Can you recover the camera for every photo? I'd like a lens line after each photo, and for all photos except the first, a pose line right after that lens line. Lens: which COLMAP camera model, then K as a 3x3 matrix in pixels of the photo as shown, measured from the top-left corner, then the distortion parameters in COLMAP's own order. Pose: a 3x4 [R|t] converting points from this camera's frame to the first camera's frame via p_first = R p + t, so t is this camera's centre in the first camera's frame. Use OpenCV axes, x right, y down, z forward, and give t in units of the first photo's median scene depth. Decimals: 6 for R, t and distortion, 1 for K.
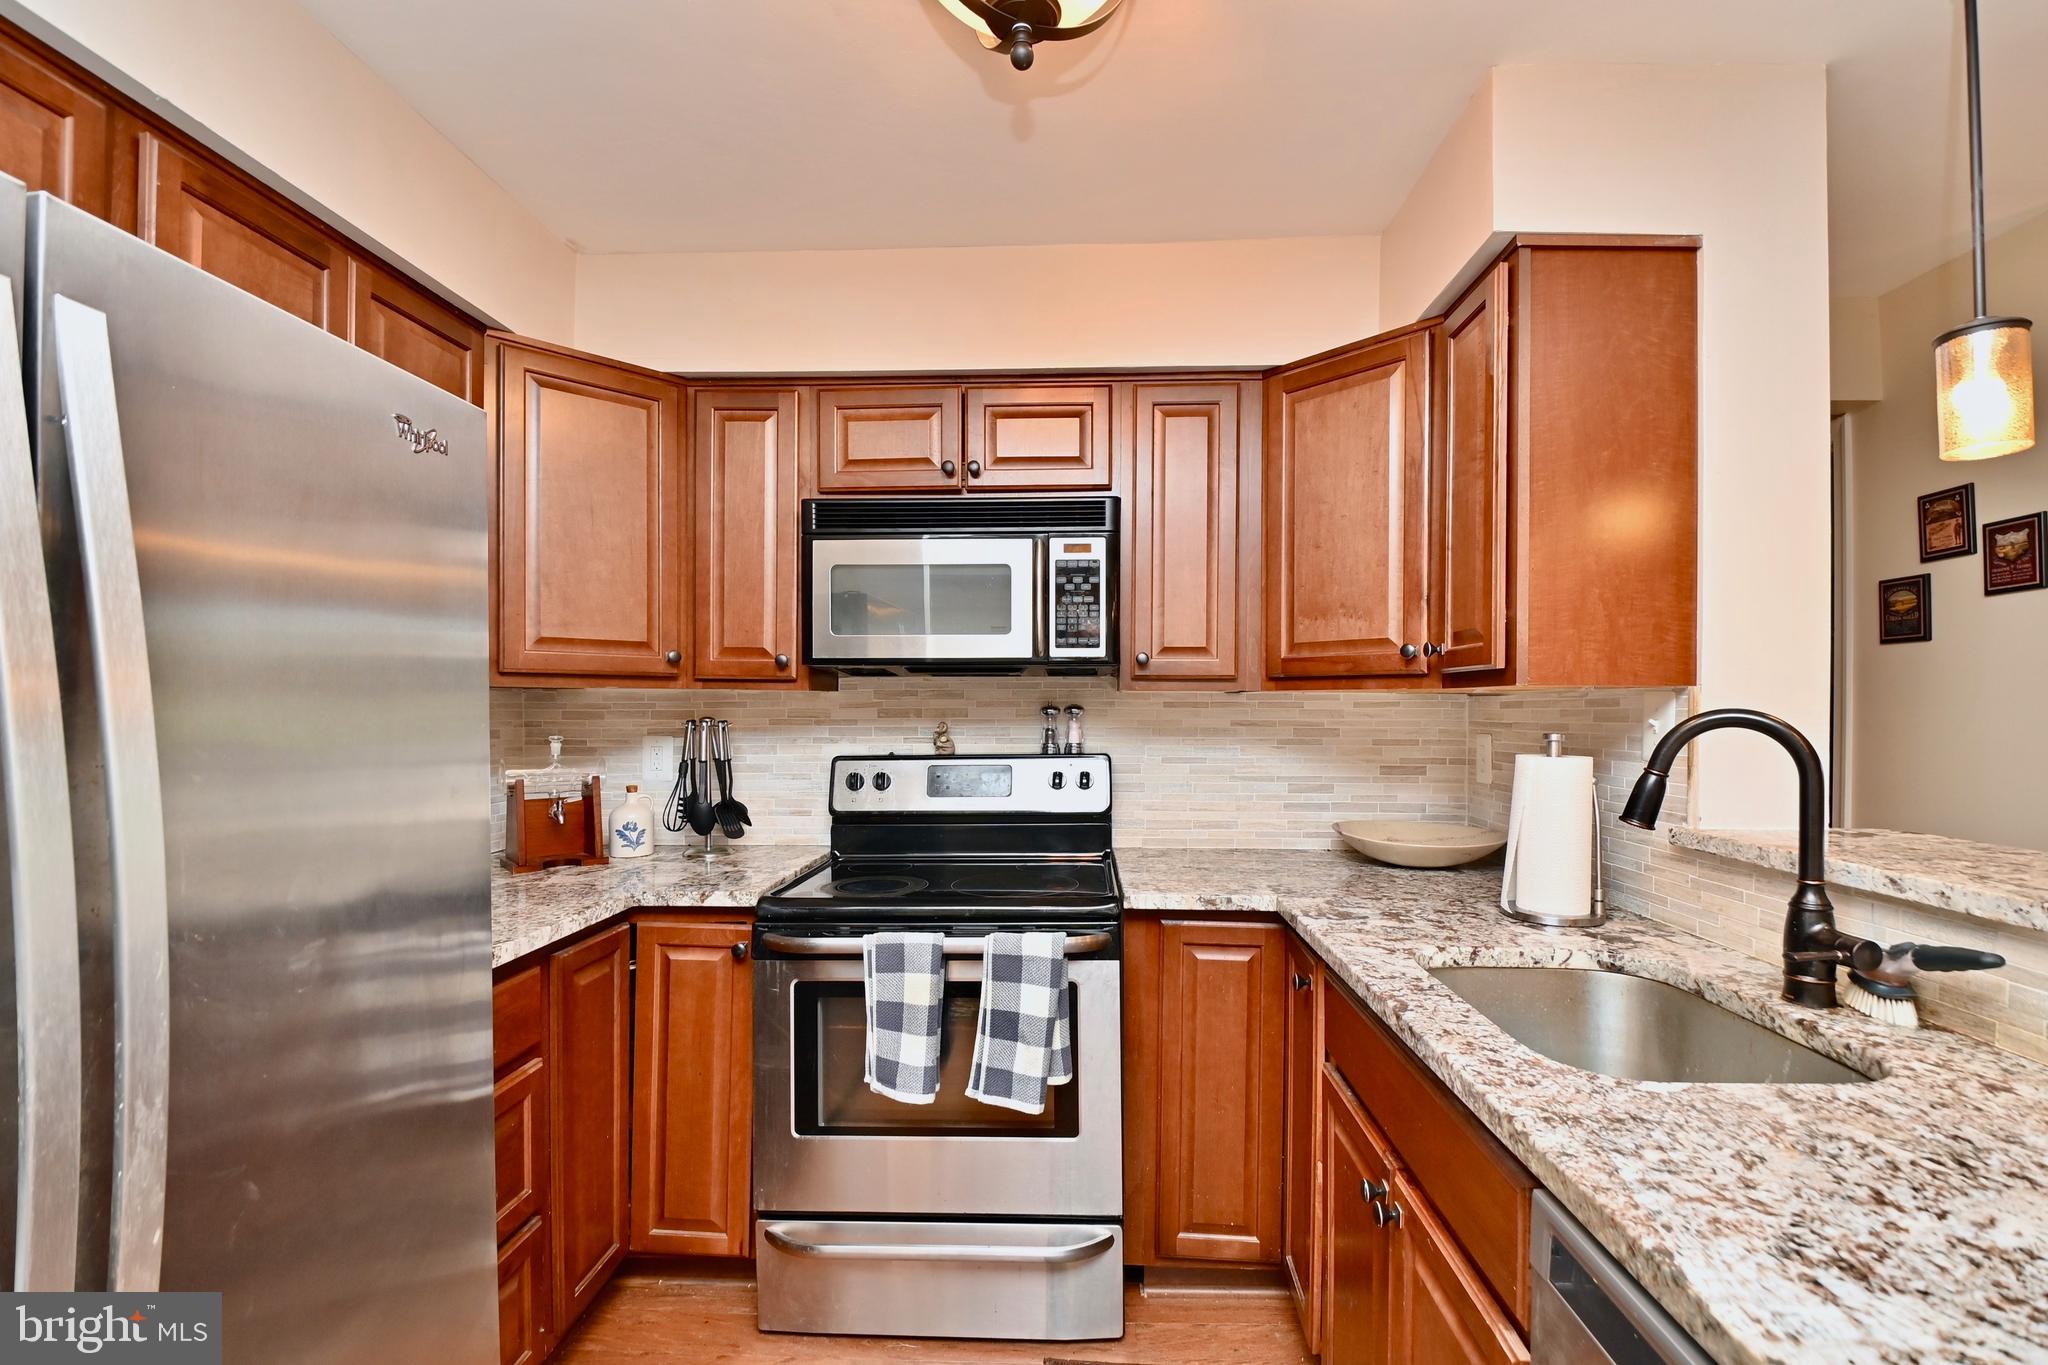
lens RADIAL K [[899.4, 0, 1041.5], [0, 899.4, 714.4], [0, 0, 1]] dist [0.021766, -0.027128]
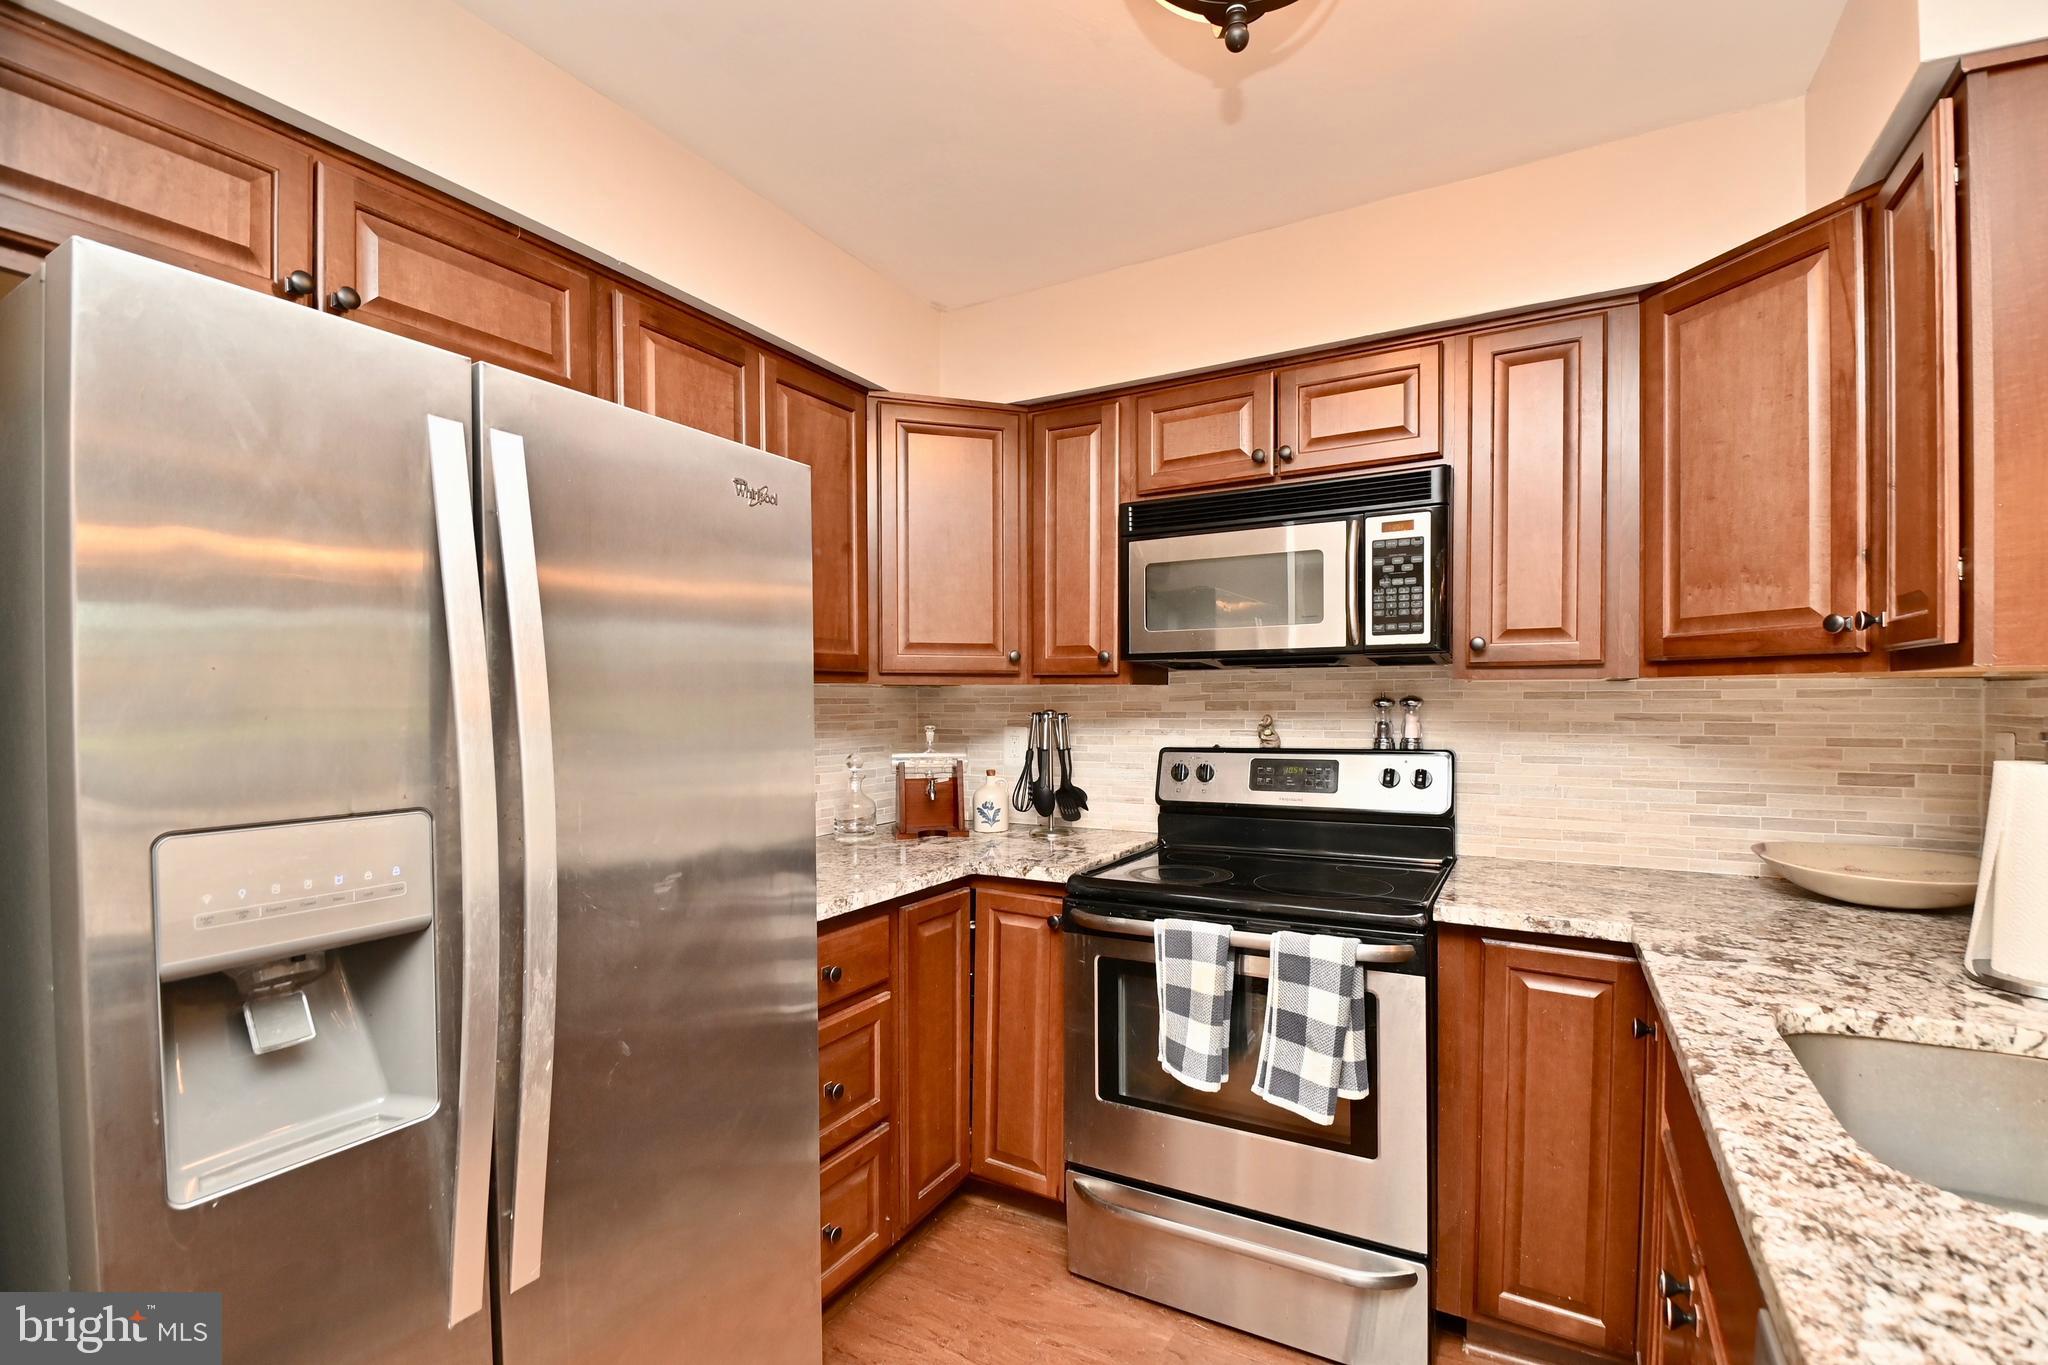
lens RADIAL K [[899.4, 0, 1041.5], [0, 899.4, 714.4], [0, 0, 1]] dist [0.021766, -0.027128]
pose [[0.895313, 0.001956, -0.445433, 0.127058], [0.001517, 0.999971, 0.007439, 0.000452], [0.445435, -0.007336, 0.895284, 0.010684]]
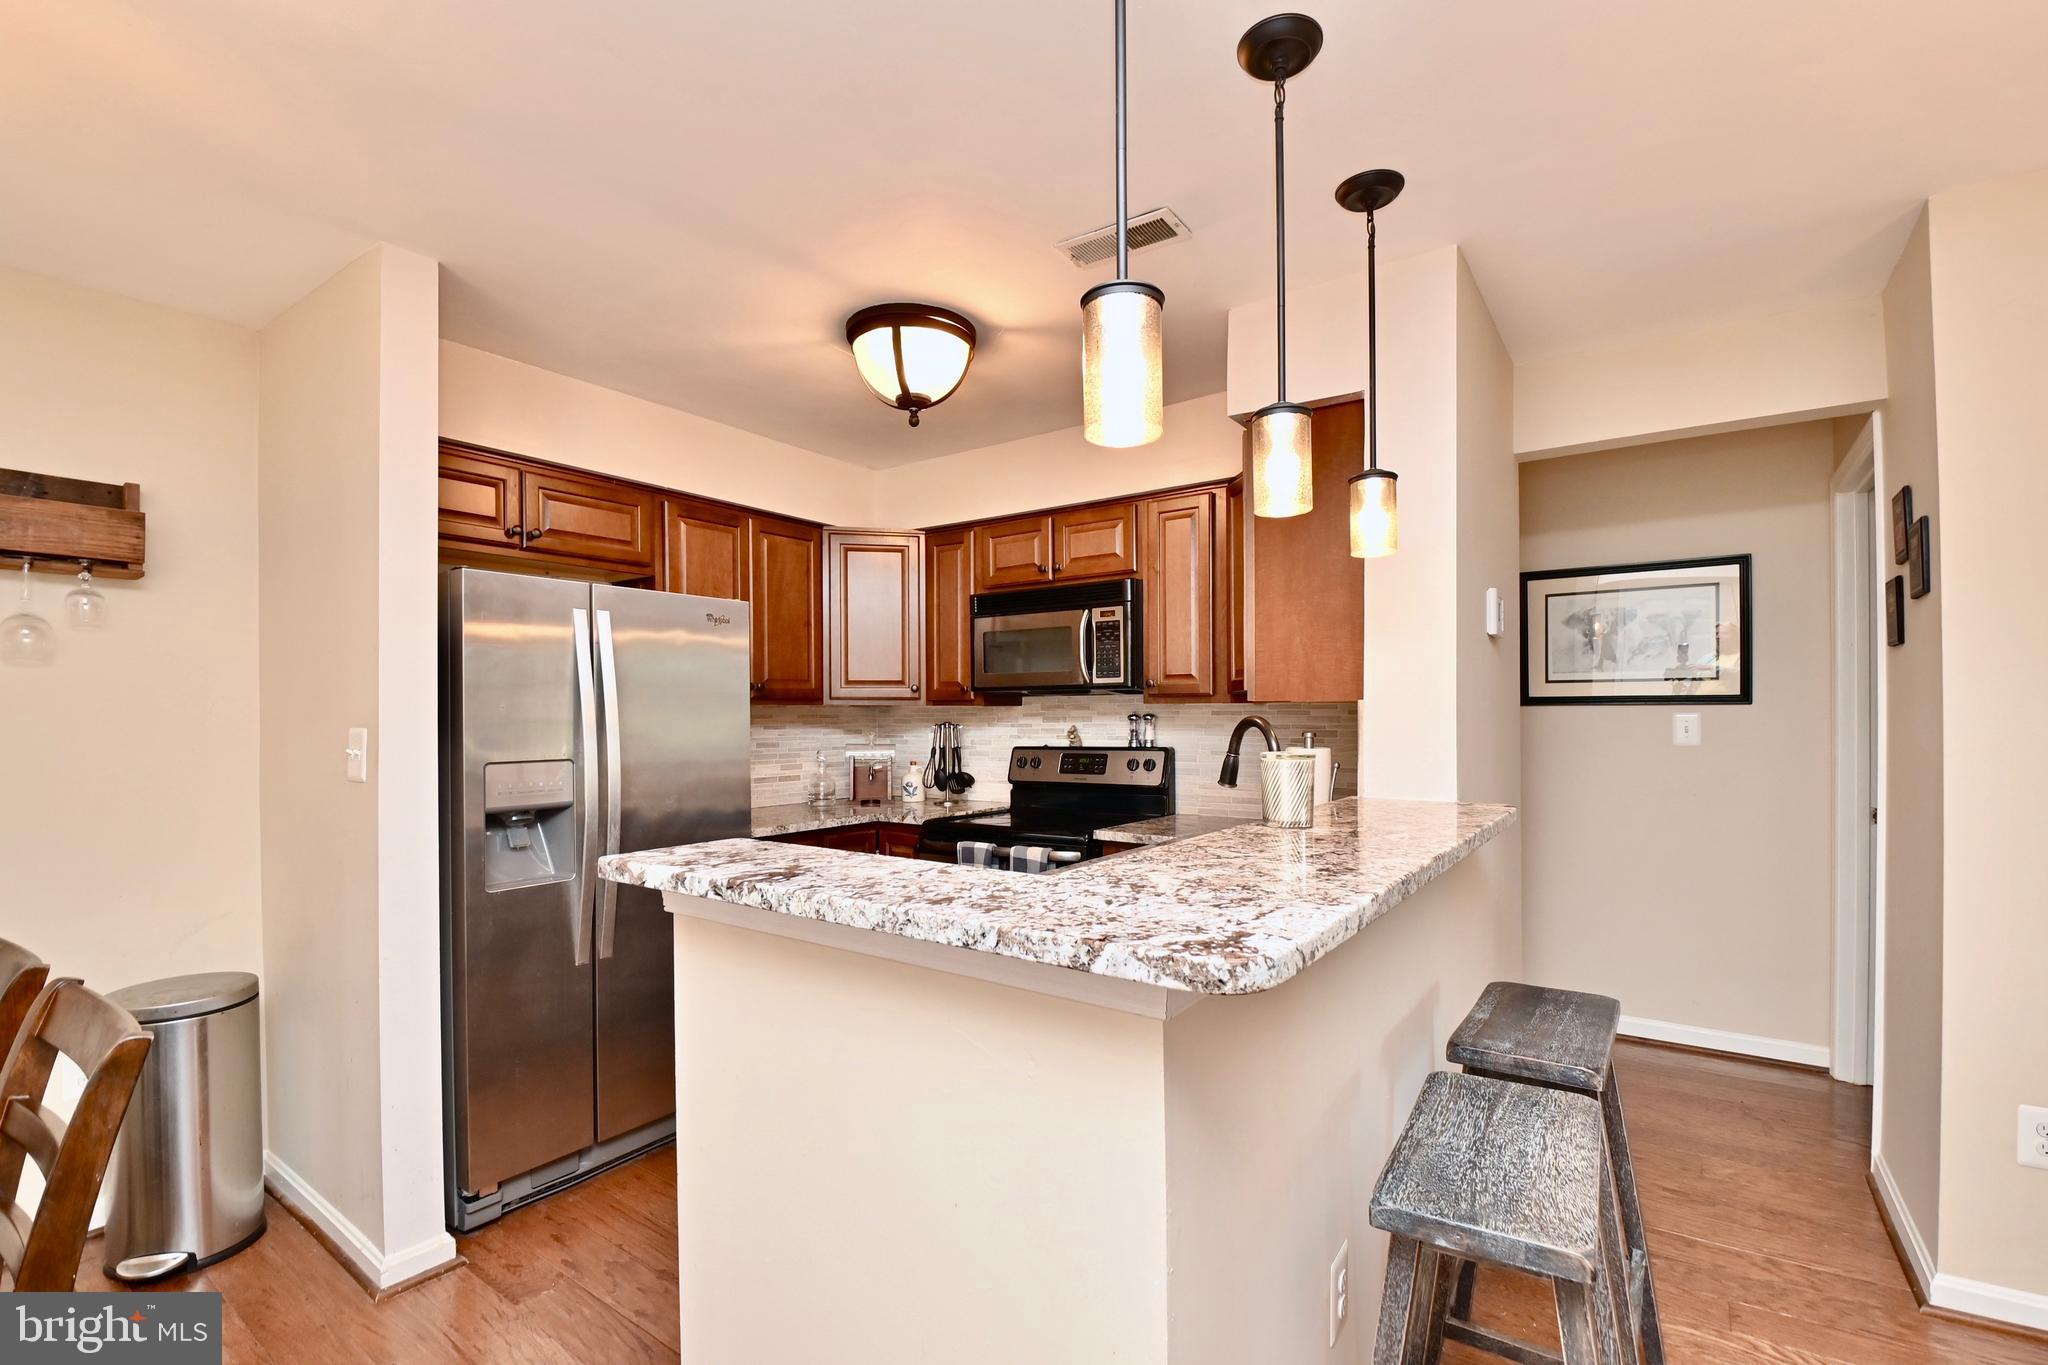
lens RADIAL K [[899.4, 0, 1041.5], [0, 899.4, 714.4], [0, 0, 1]] dist [0.021766, -0.027128]
pose [[0.843202, -0.005355, -0.537570, 0.790352], [0.001354, 0.999968, -0.007838, 0.002174], [0.537595, 0.005881, 0.843183, -0.380162]]
